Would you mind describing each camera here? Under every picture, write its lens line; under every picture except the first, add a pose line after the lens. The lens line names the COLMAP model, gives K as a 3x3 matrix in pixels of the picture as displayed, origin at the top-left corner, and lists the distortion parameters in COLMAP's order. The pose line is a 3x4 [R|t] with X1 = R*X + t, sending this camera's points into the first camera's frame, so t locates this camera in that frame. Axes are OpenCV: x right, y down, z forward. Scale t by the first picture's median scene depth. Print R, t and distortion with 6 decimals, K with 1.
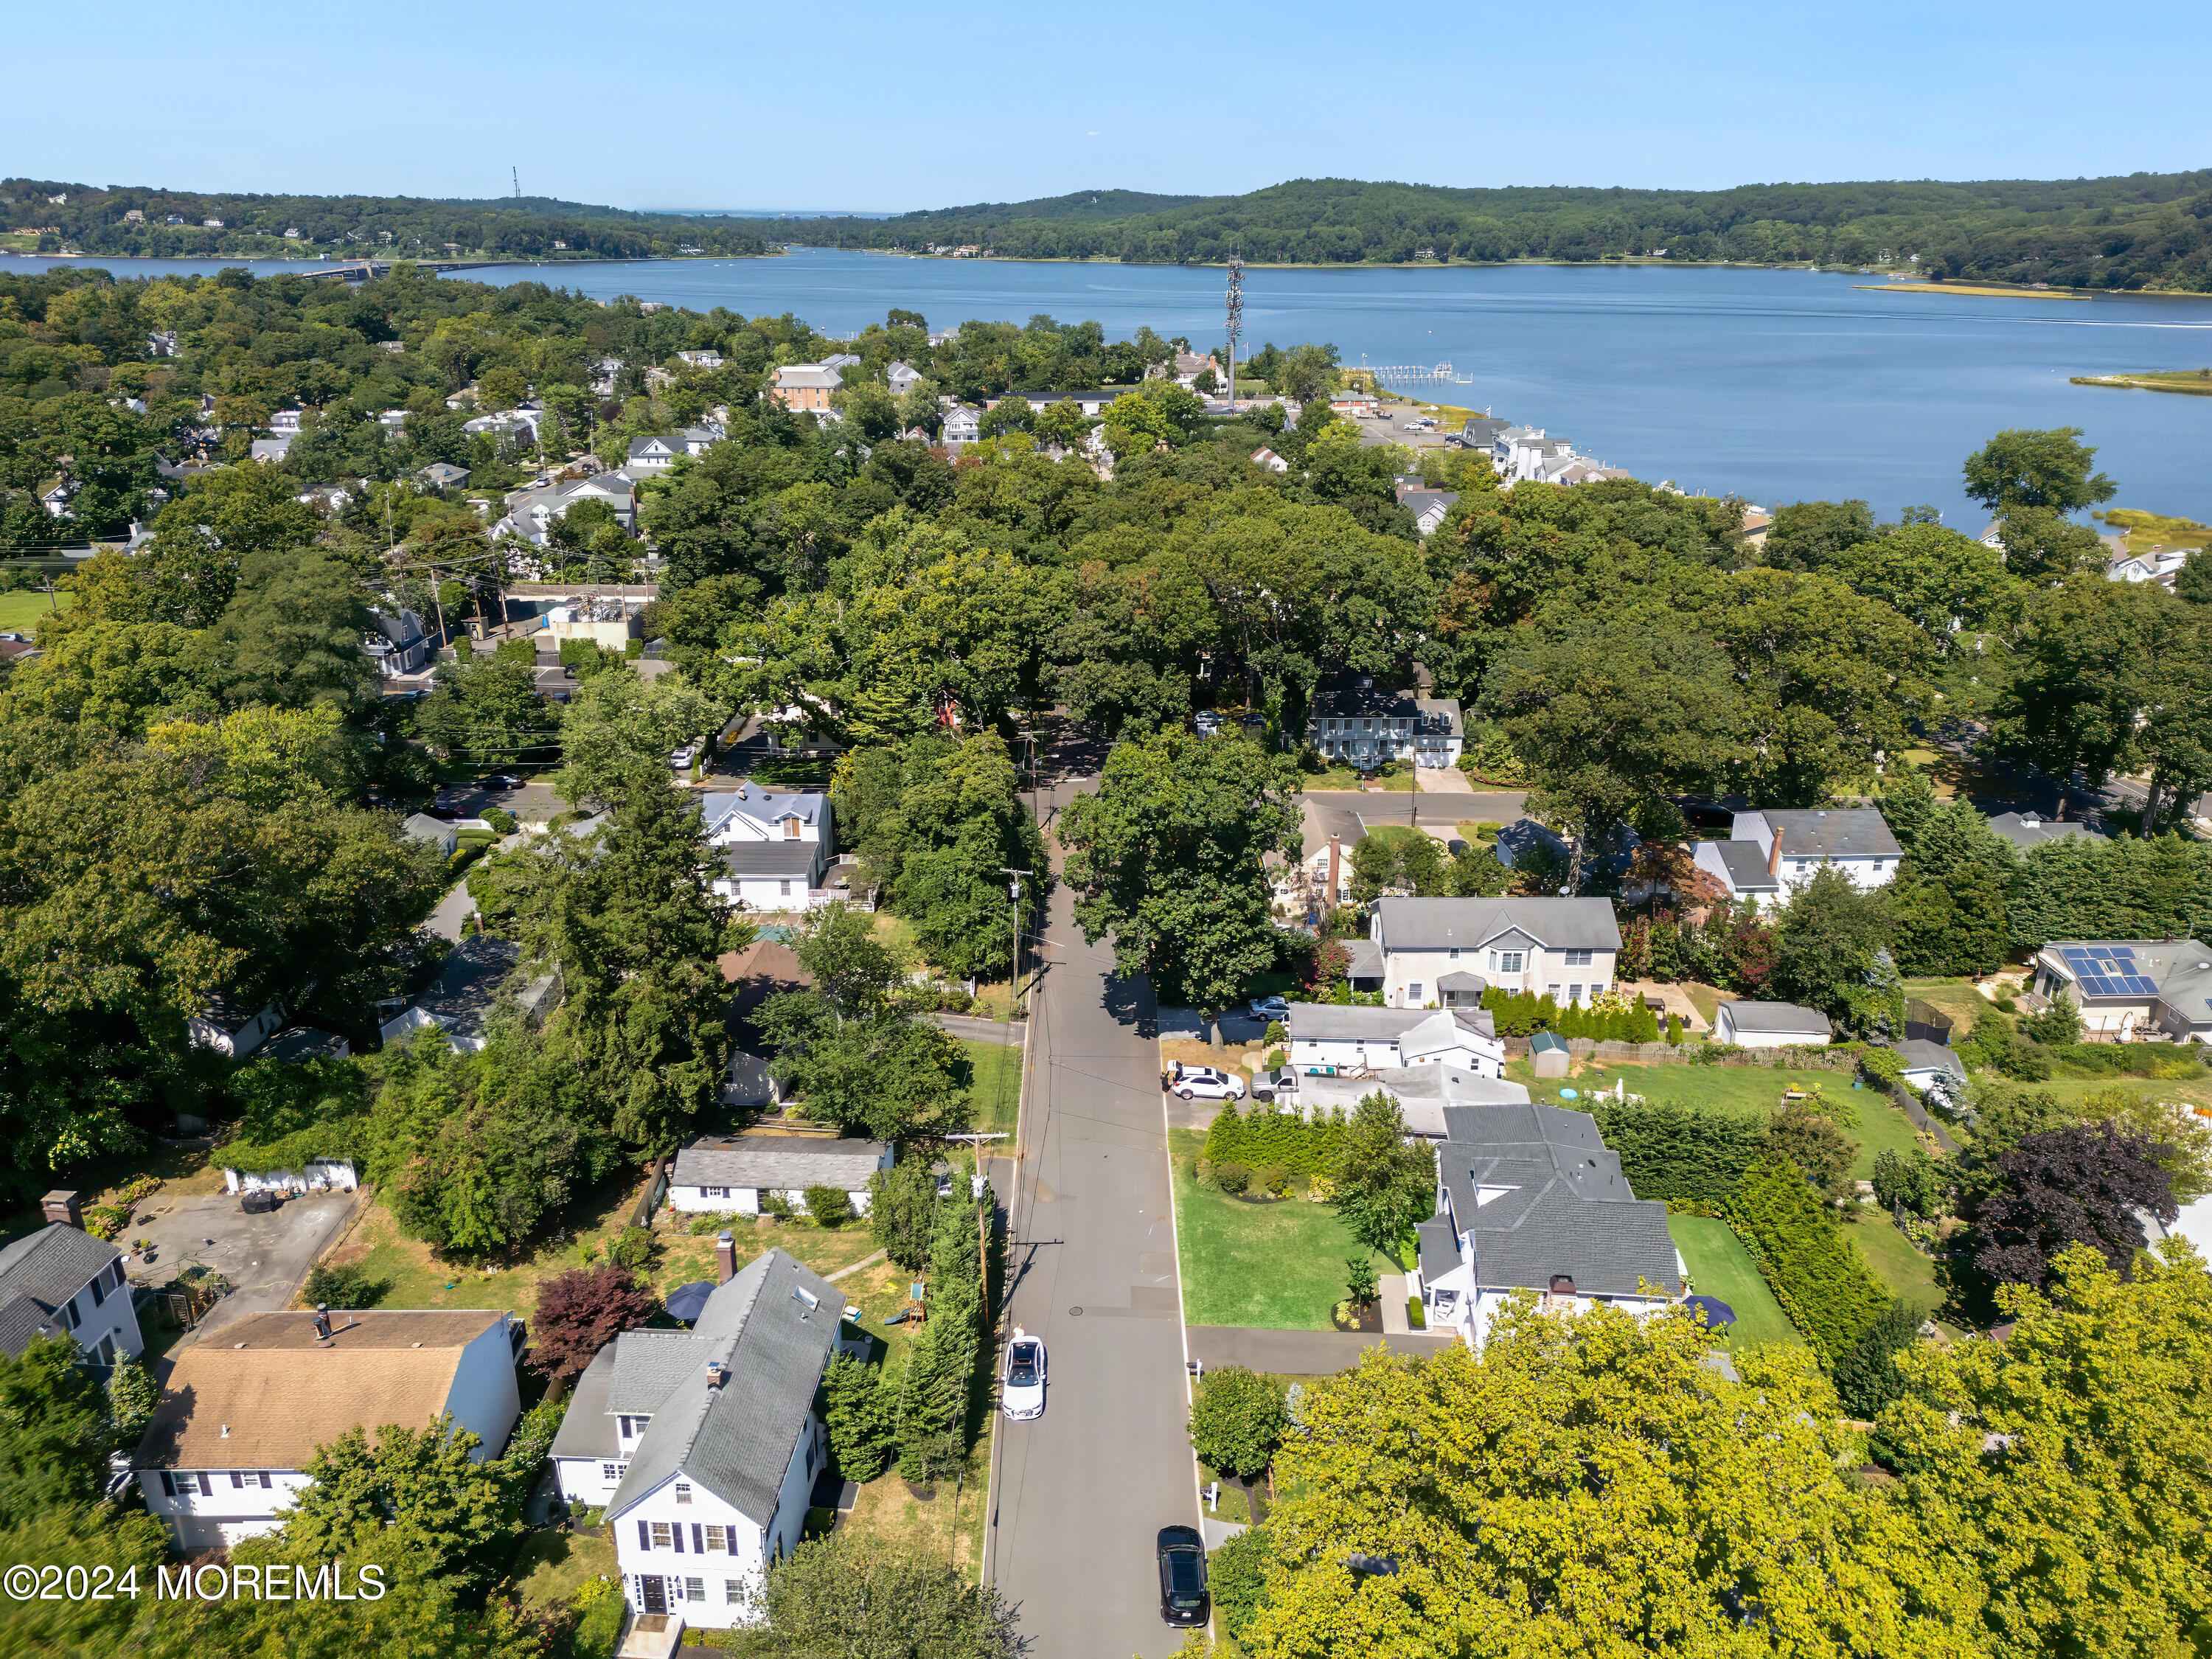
lens RADIAL K [[1548.5, 0, 1106.0], [0, 1548.5, 829.5], [0, 0, 1]] dist [0.073556, -0.067298]
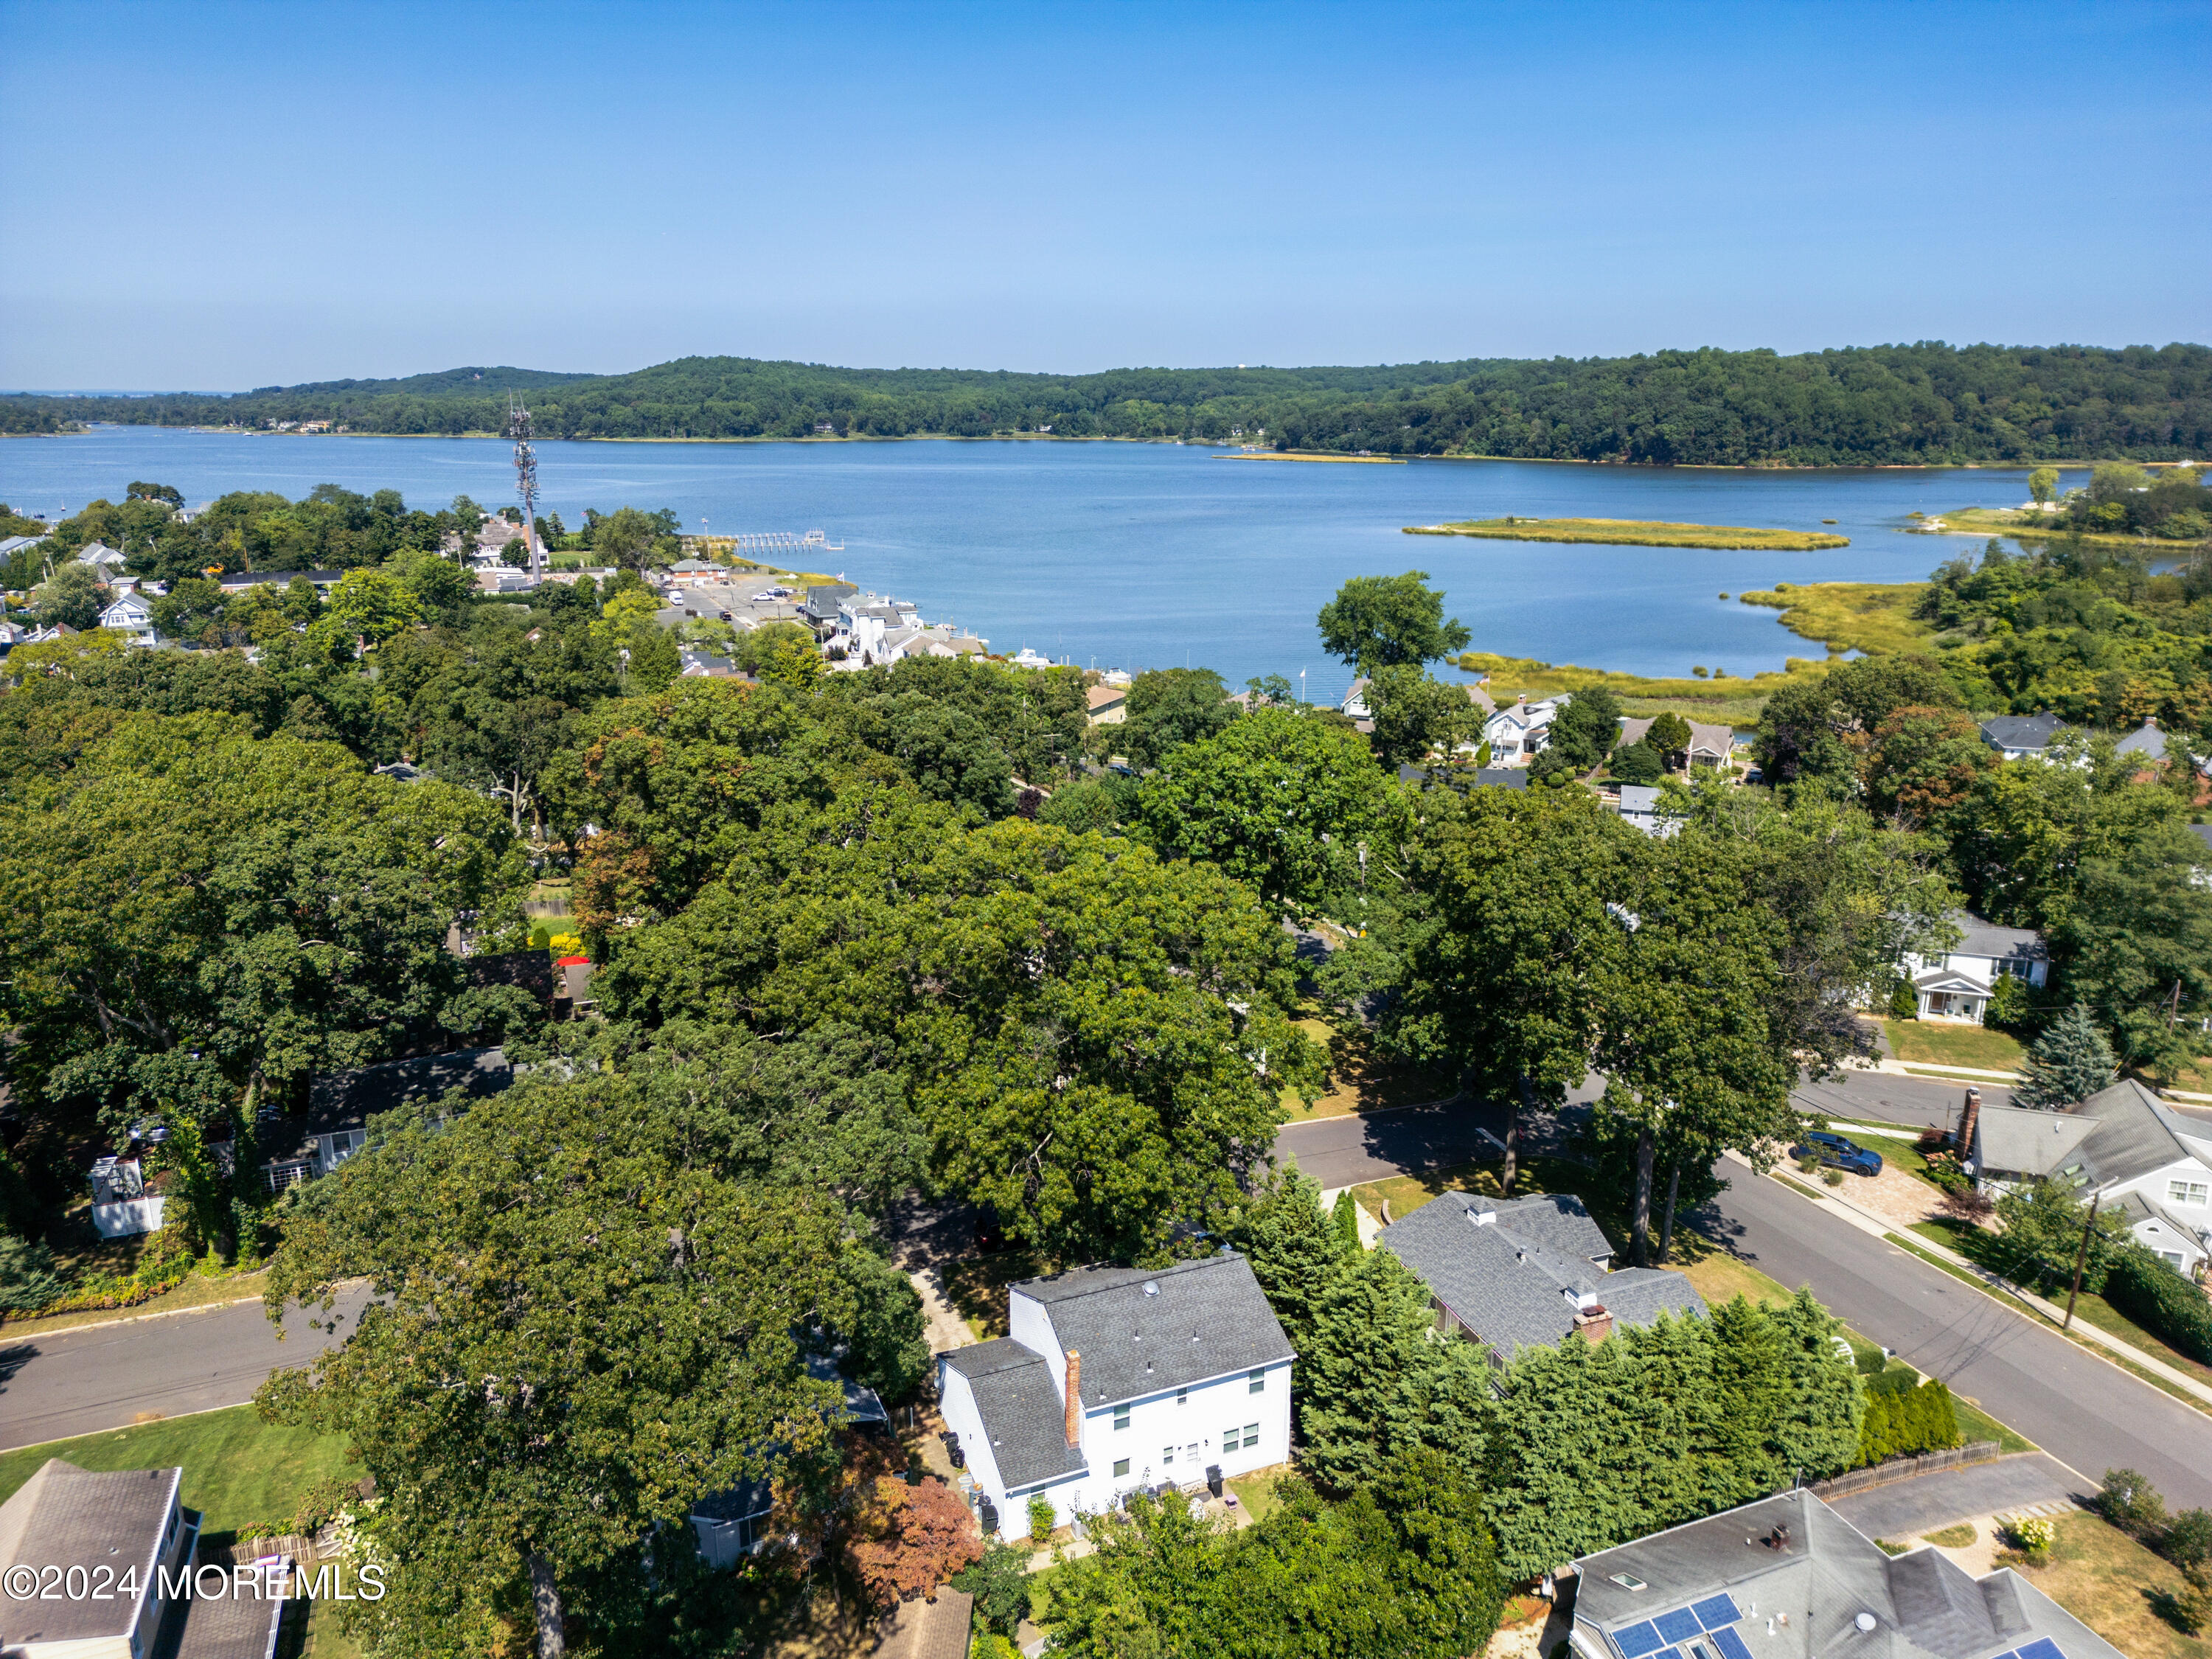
lens RADIAL K [[1526.5, 0, 1106.0], [0, 1526.5, 829.5], [0, 0, 1]] dist [0.153458, -0.218963]
pose [[0.939717, -0.095612, 0.328316, 0.062943], [0.129069, 0.988271, -0.081624, -0.026697], [-0.316660, 0.119079, 0.941035, 0.109221]]
